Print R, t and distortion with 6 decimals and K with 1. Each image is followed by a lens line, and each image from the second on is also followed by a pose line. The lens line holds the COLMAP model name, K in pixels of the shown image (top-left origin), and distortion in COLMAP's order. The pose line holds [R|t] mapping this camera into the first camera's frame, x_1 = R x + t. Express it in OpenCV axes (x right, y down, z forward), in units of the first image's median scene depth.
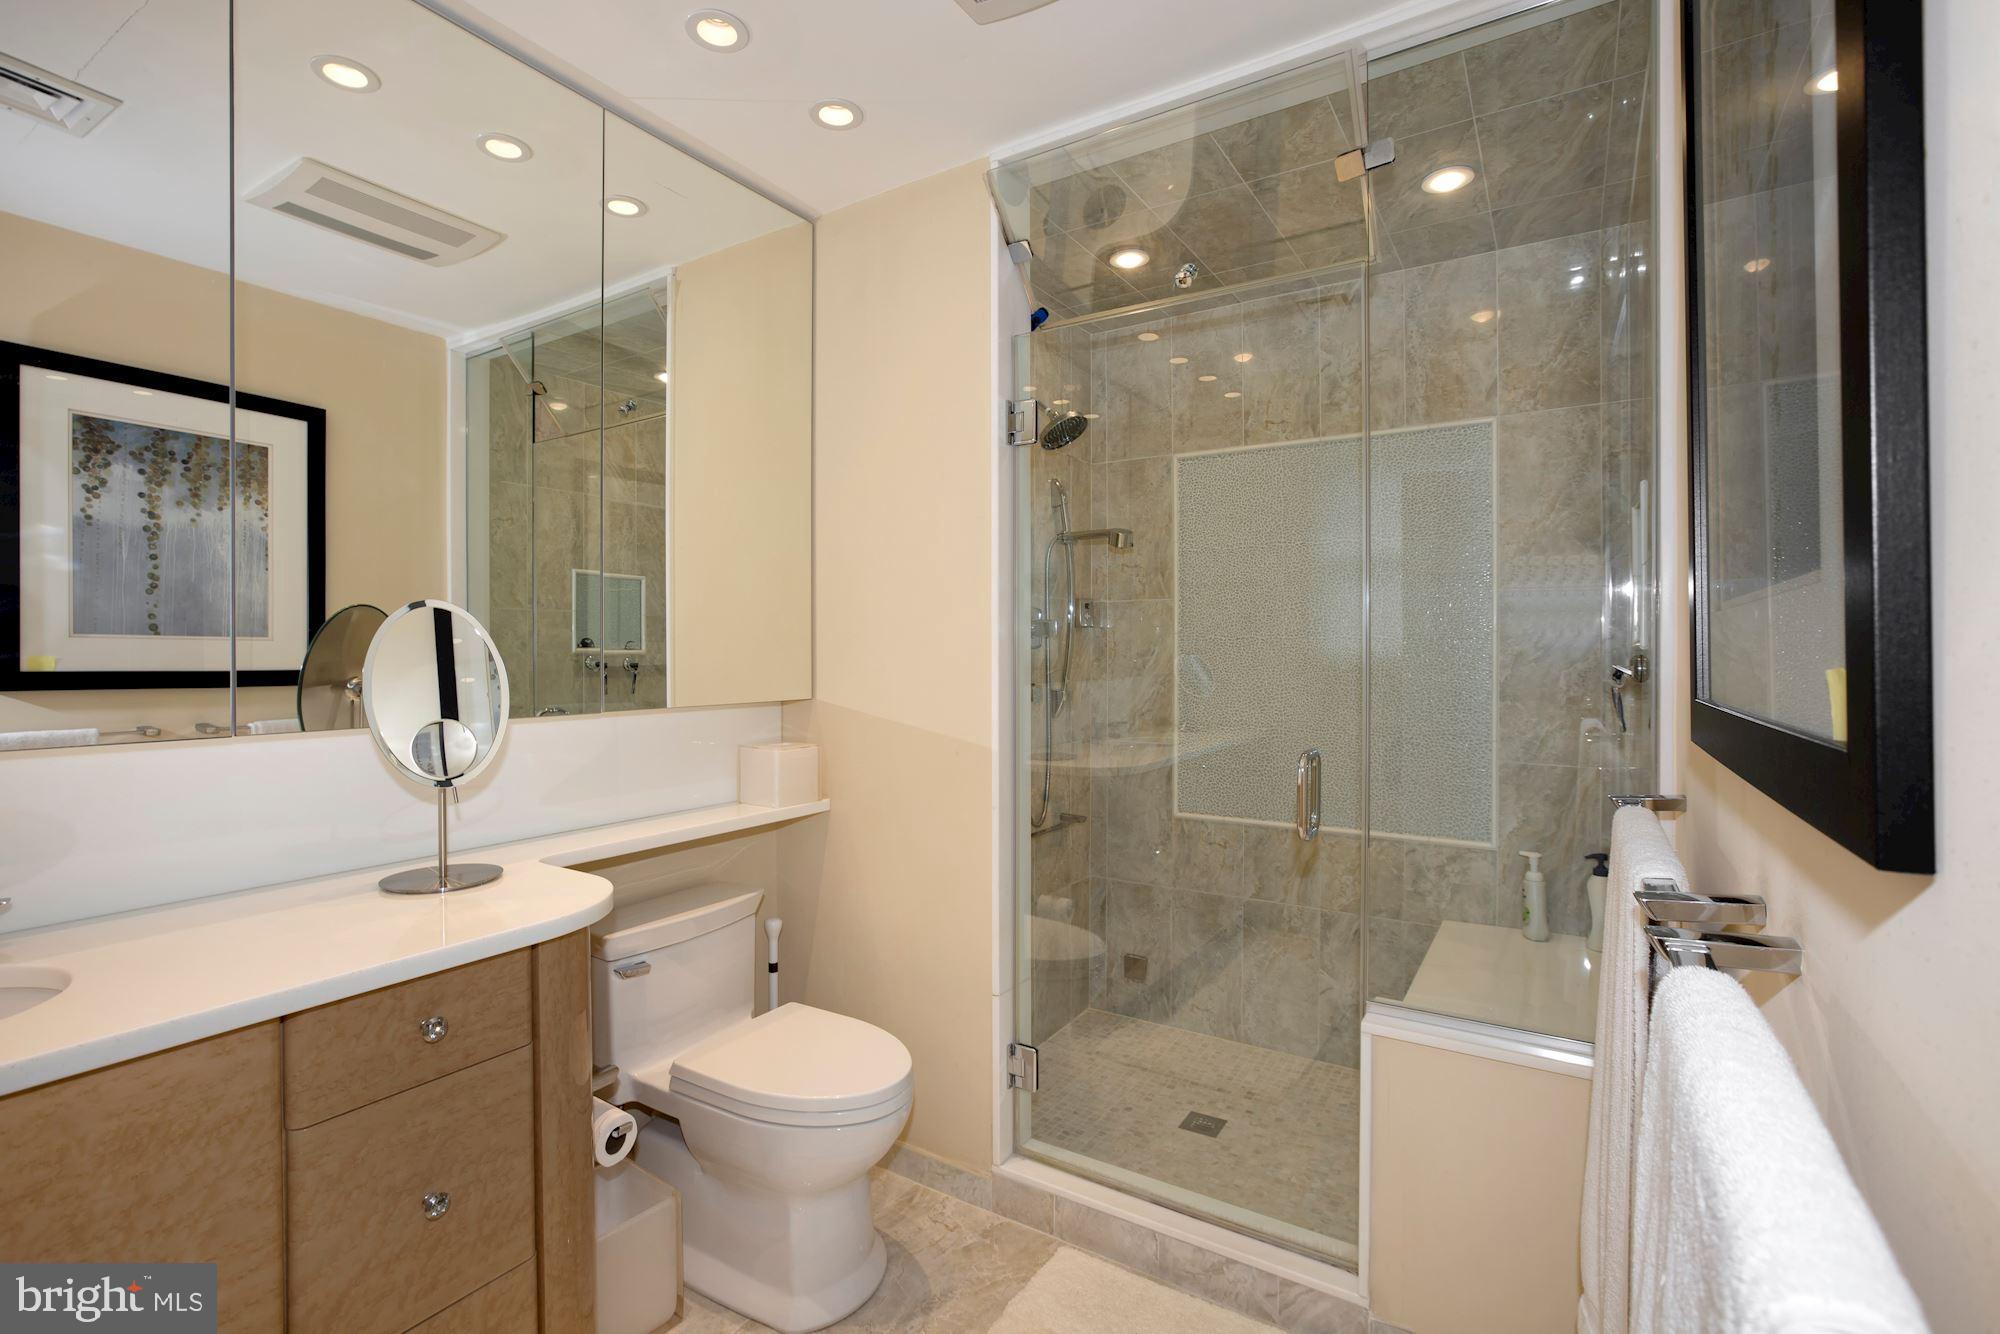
lens RADIAL K [[914.9, 0, 989.2], [0, 914.9, 659.4], [0, 0, 1]] dist [-0.032374, 0.012469]
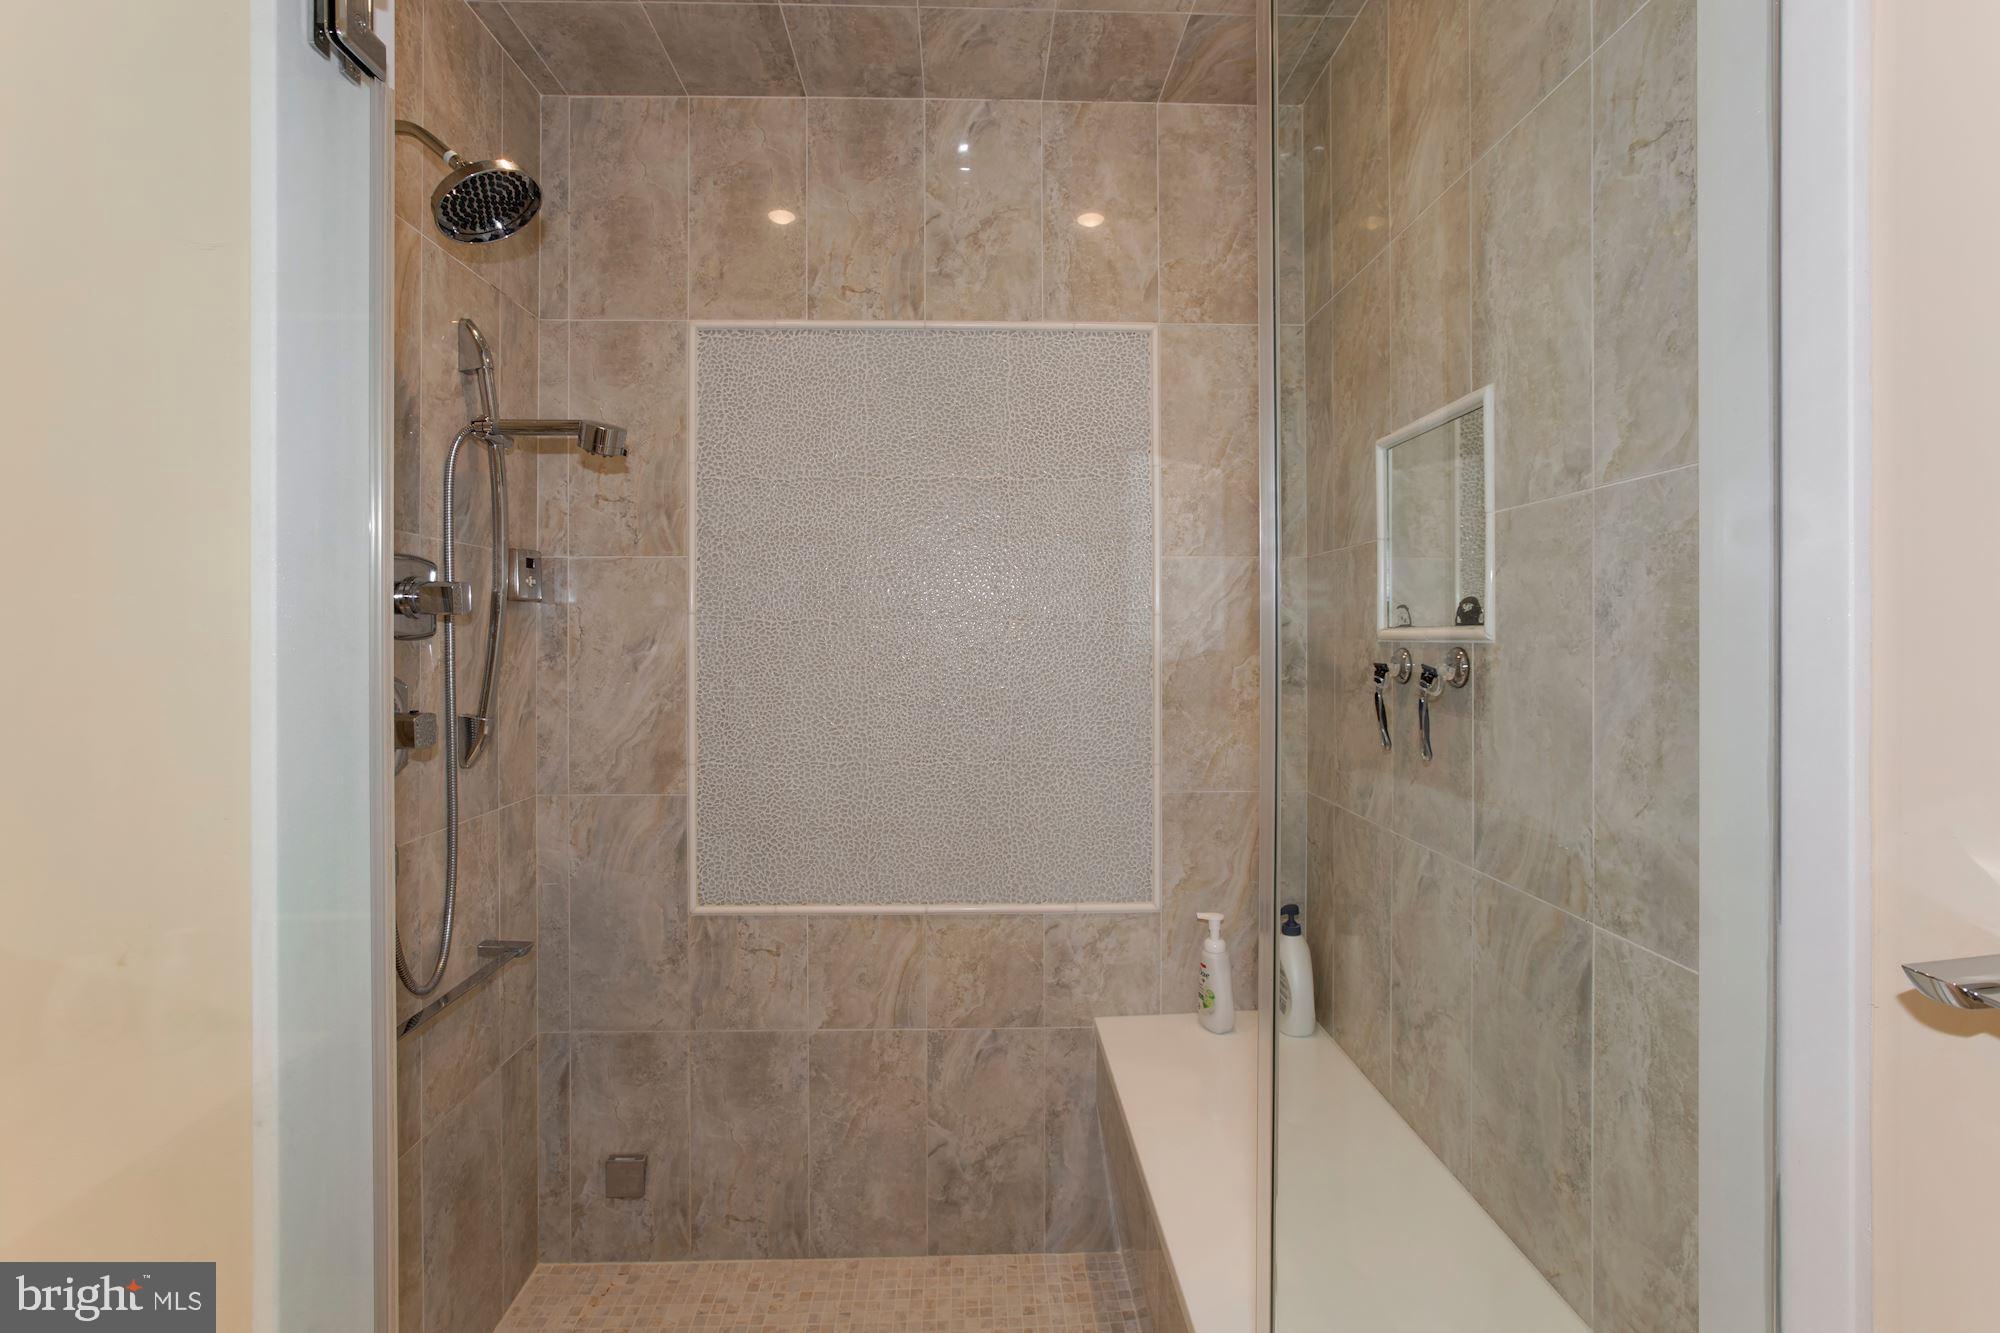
lens RADIAL K [[914.9, 0, 1003.8], [0, 914.9, 634.3], [0, 0, 1]] dist [-0.032374, 0.012469]
pose [[0.819852, 0.001293, 0.572574, 0.027665], [0.007149, 0.999896, -0.012494, -0.005523], [-0.572531, 0.014336, 0.819758, 0.401971]]
